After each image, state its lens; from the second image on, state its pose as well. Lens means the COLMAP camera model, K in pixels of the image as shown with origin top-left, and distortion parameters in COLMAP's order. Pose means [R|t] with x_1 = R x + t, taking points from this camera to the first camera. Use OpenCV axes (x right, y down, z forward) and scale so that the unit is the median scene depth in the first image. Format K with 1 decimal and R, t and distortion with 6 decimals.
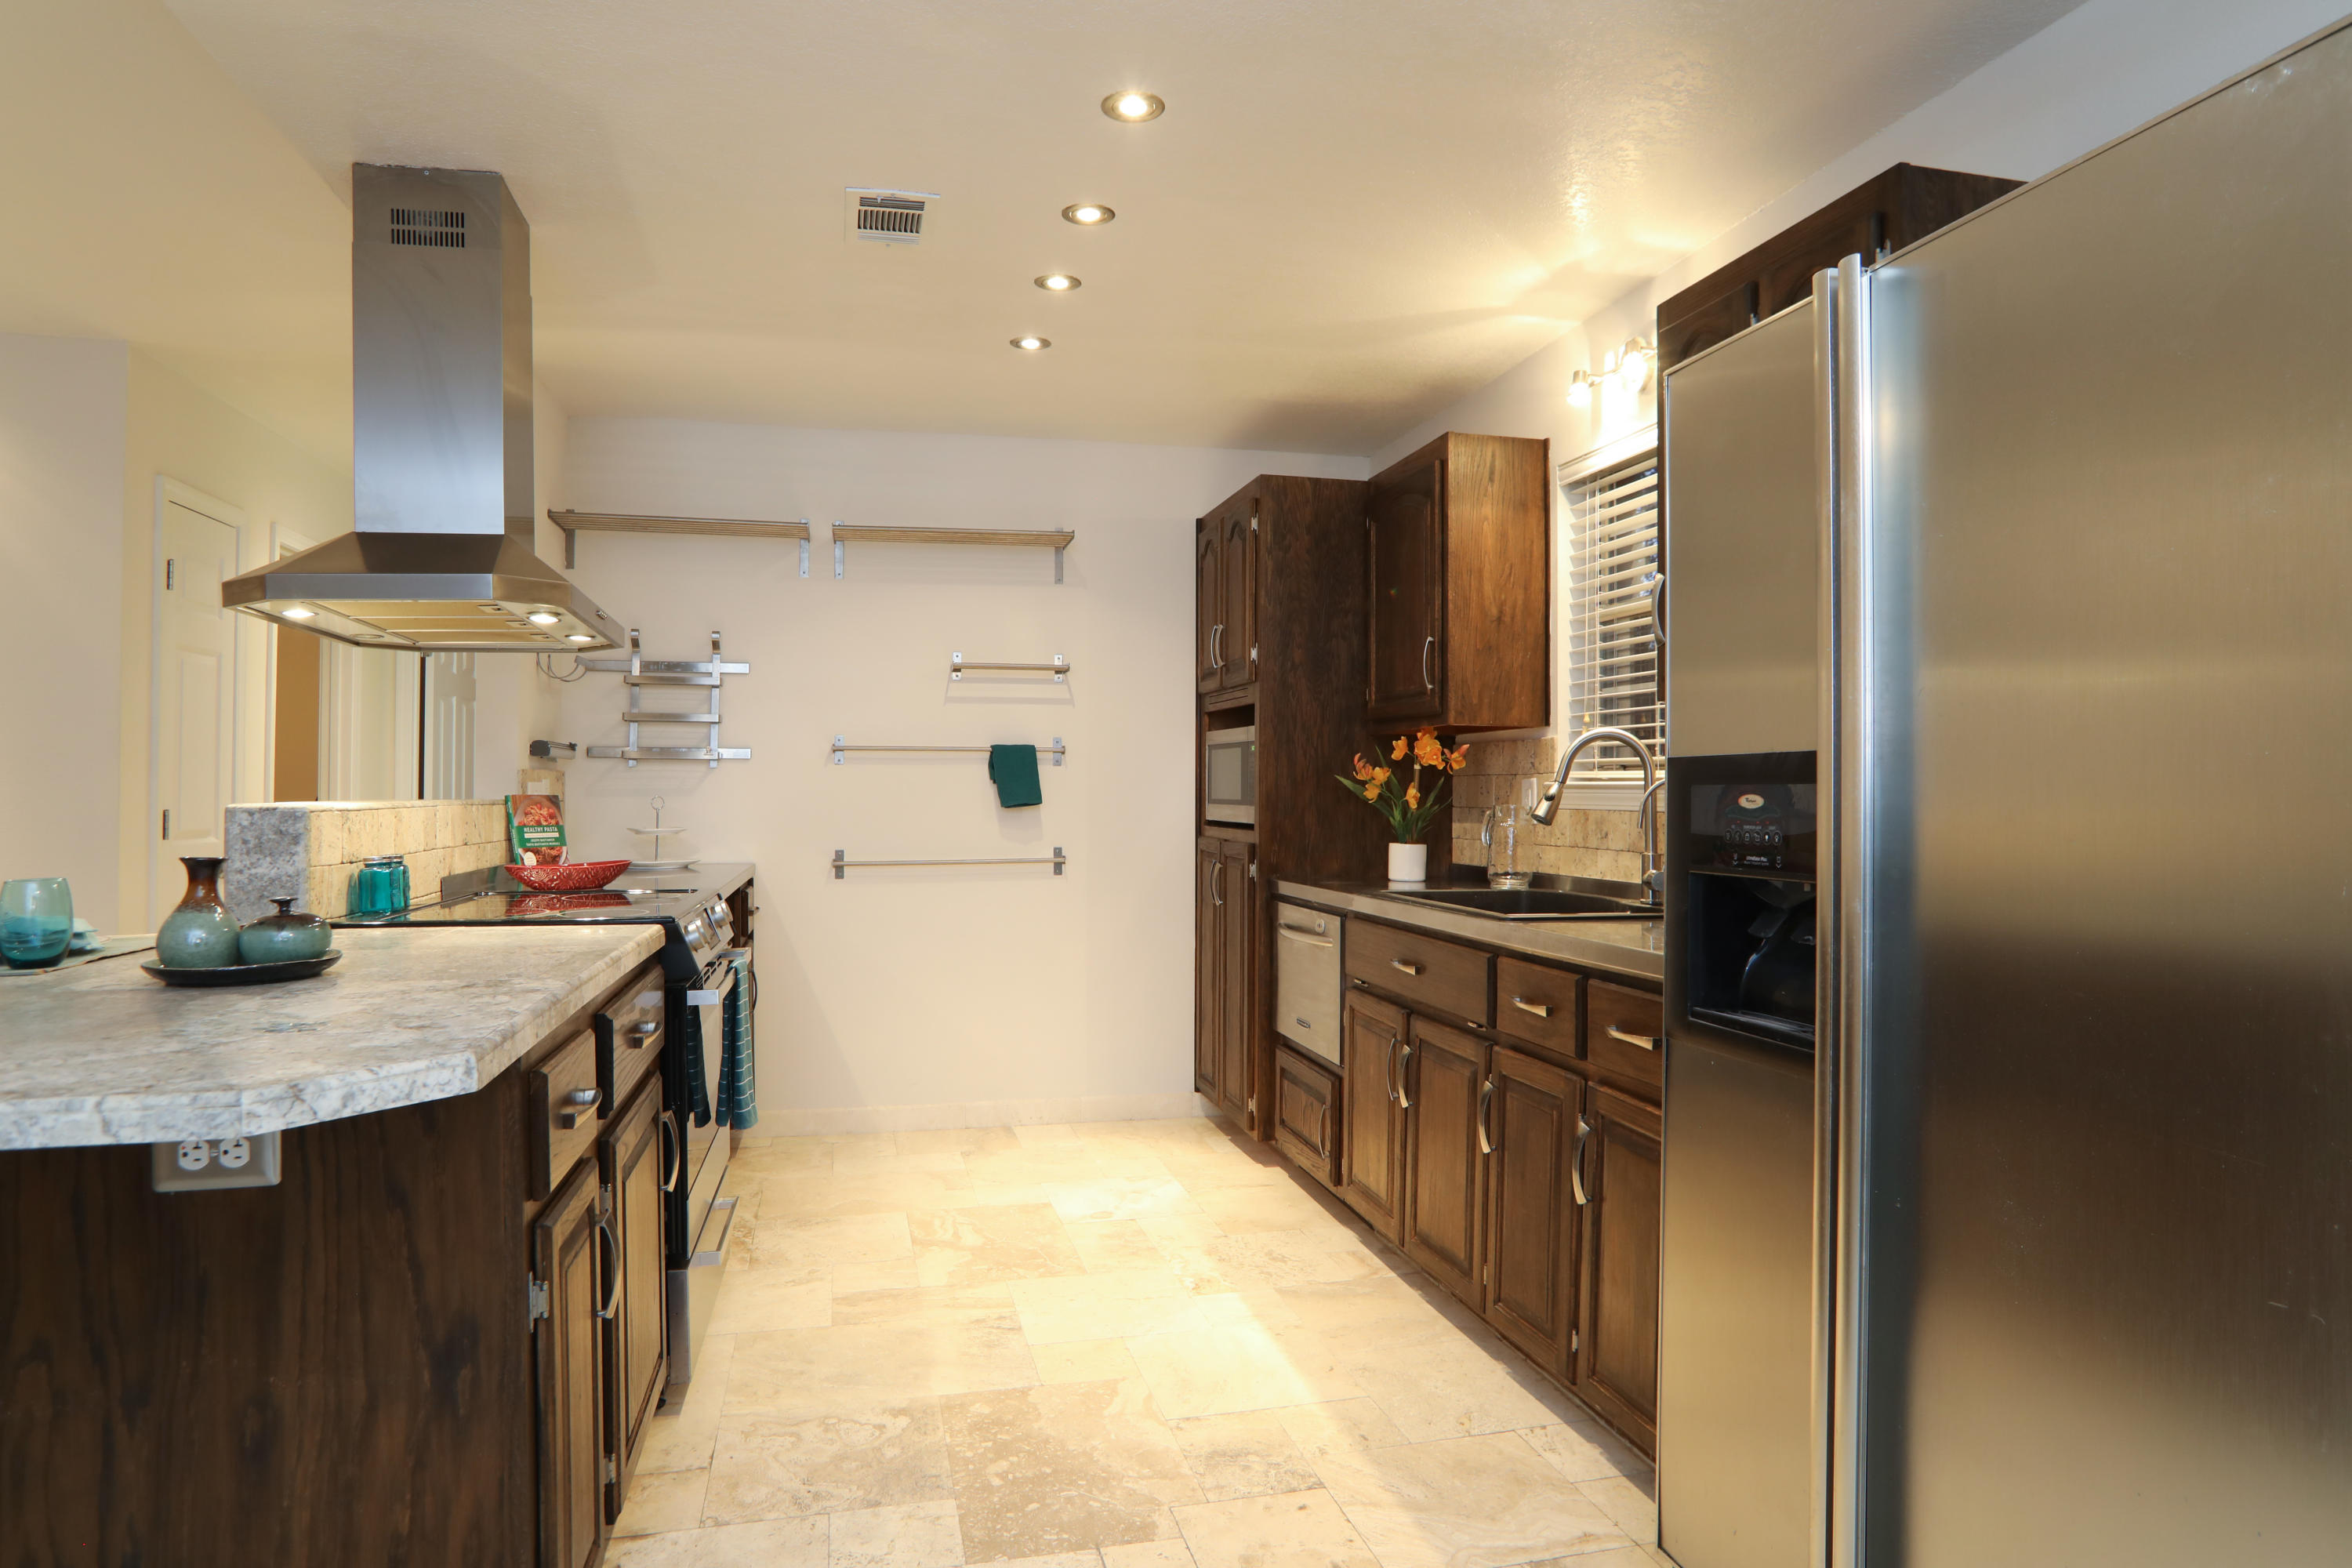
lens RADIAL K [[1396.8, 0, 1176.0], [0, 1396.8, 784.0], [0, 0, 1]] dist [-0.027533, 0.004541]
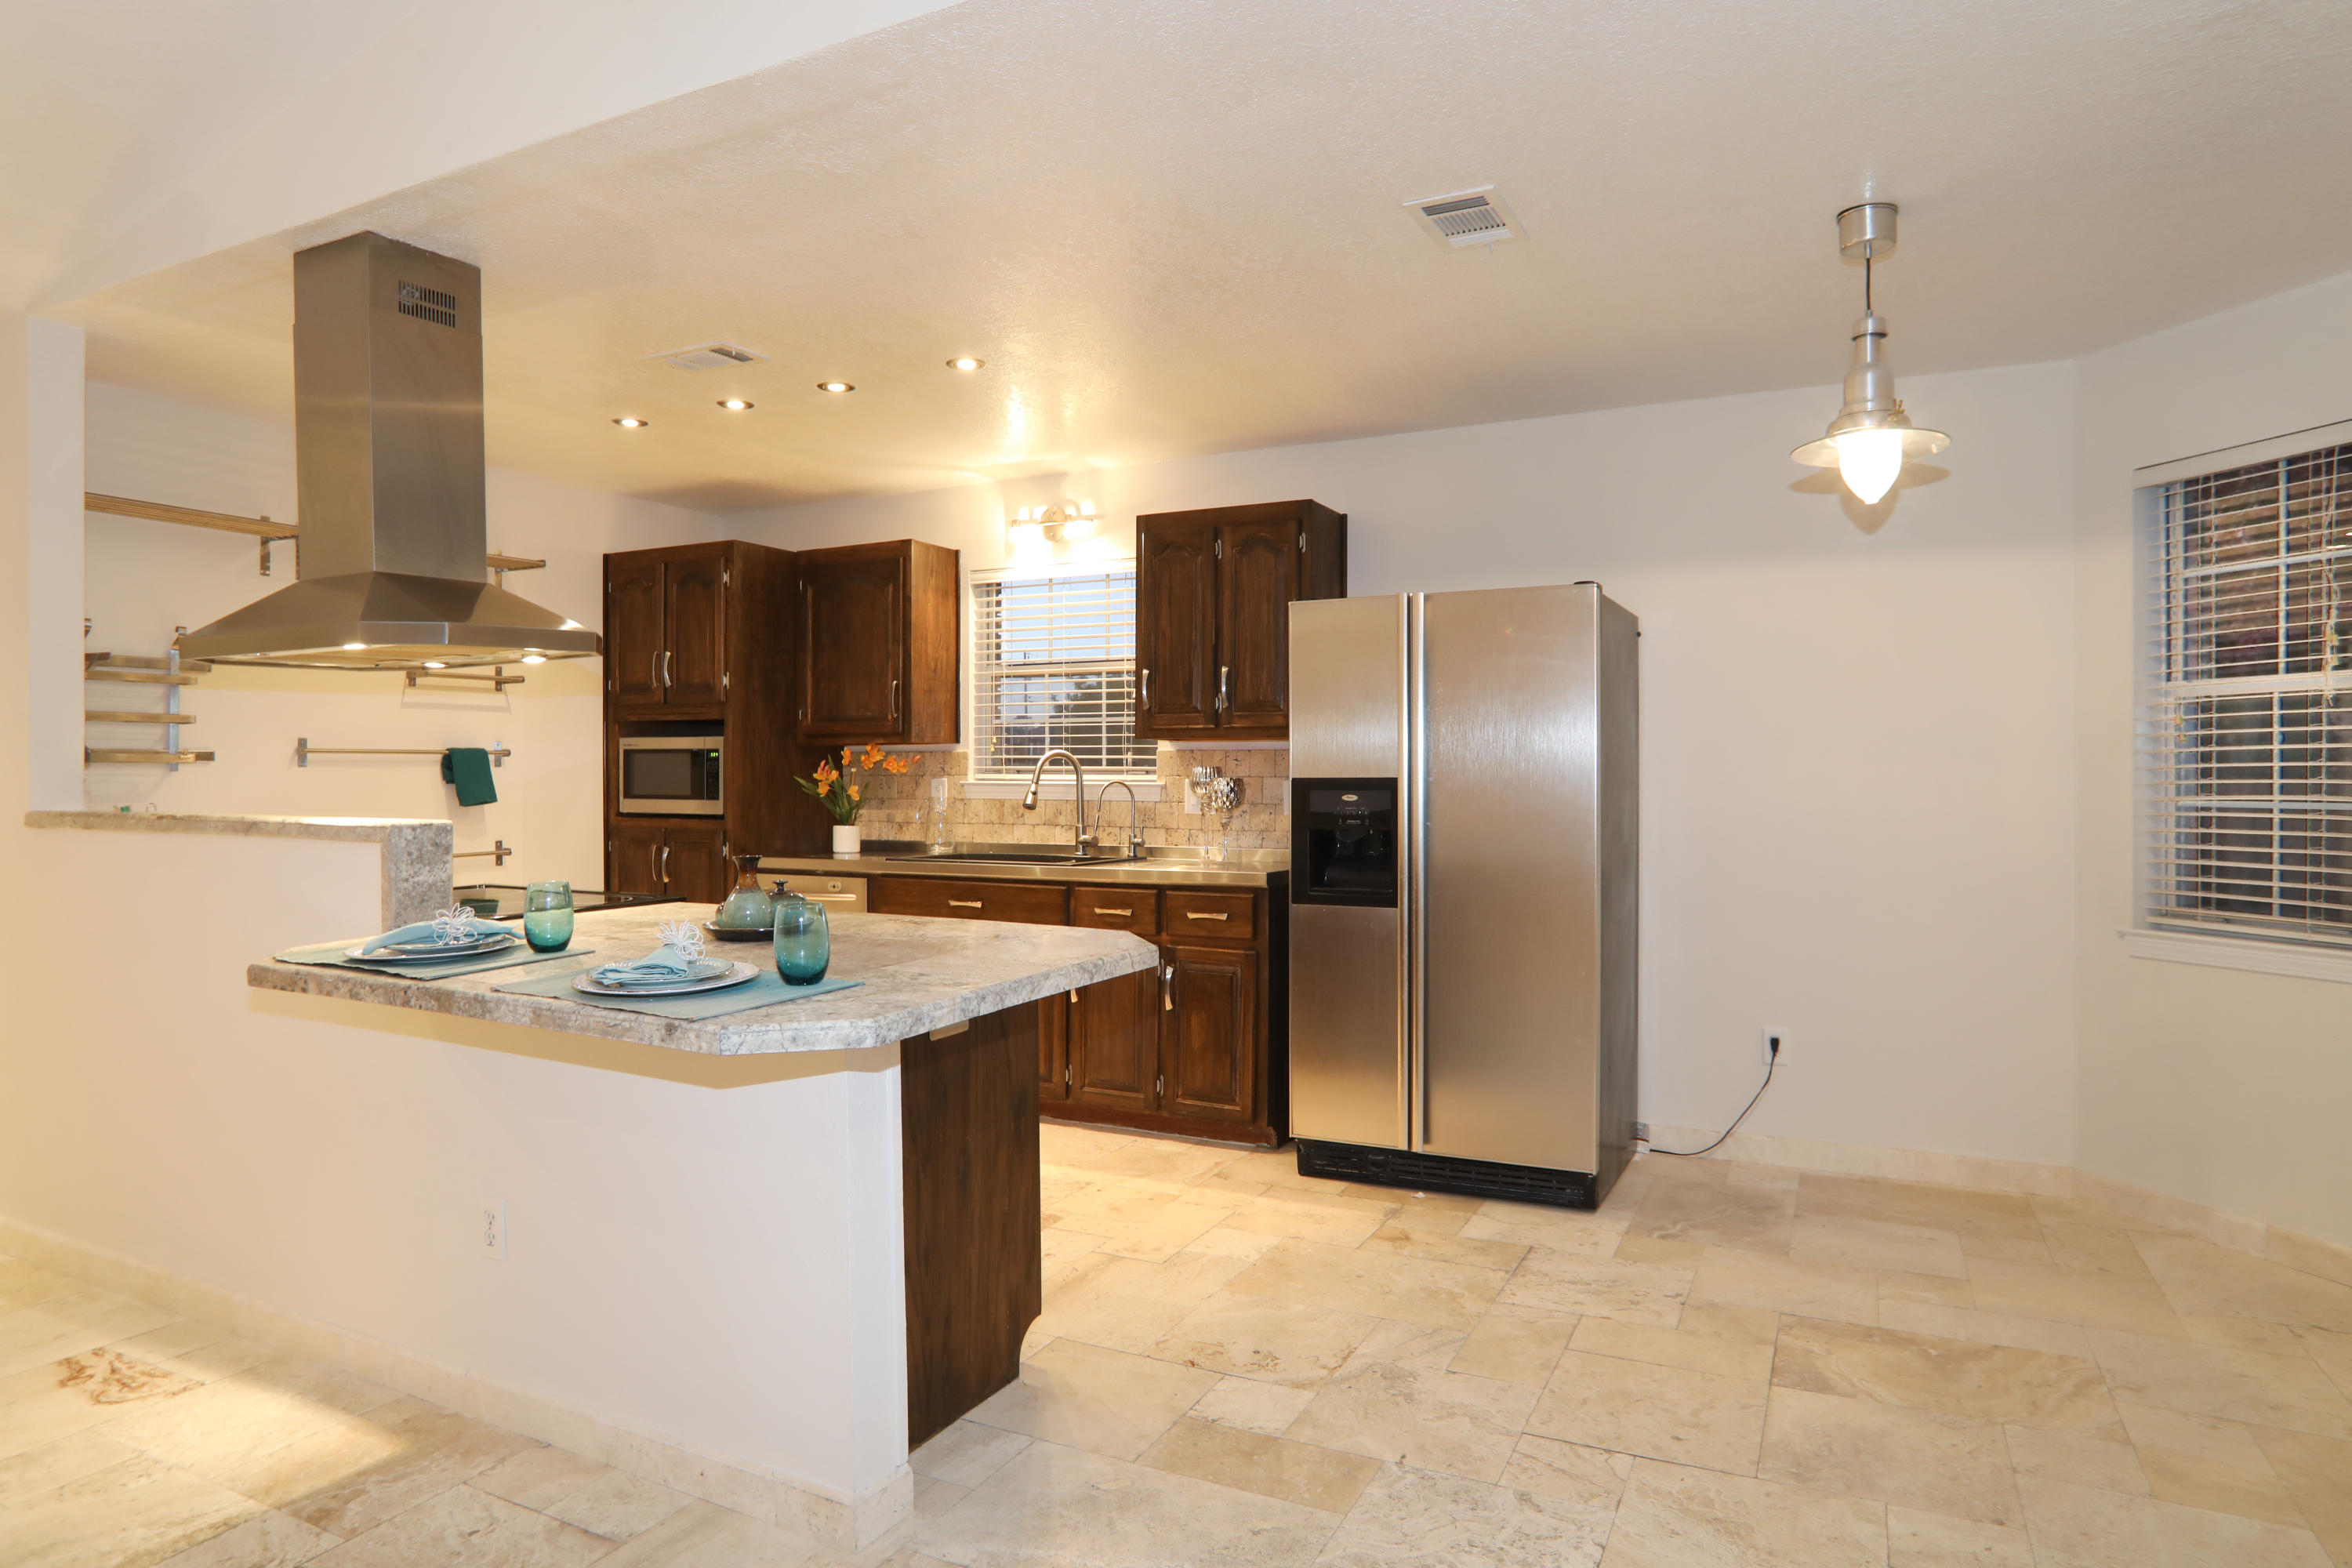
lens RADIAL K [[1396.8, 0, 1176.0], [0, 1396.8, 784.0], [0, 0, 1]] dist [-0.027533, 0.004541]
pose [[0.649380, -0.011826, 0.760372, -0.721641], [-0.000648, 0.999870, 0.016104, -0.022433], [-0.760463, -0.010950, 0.649288, -0.148744]]
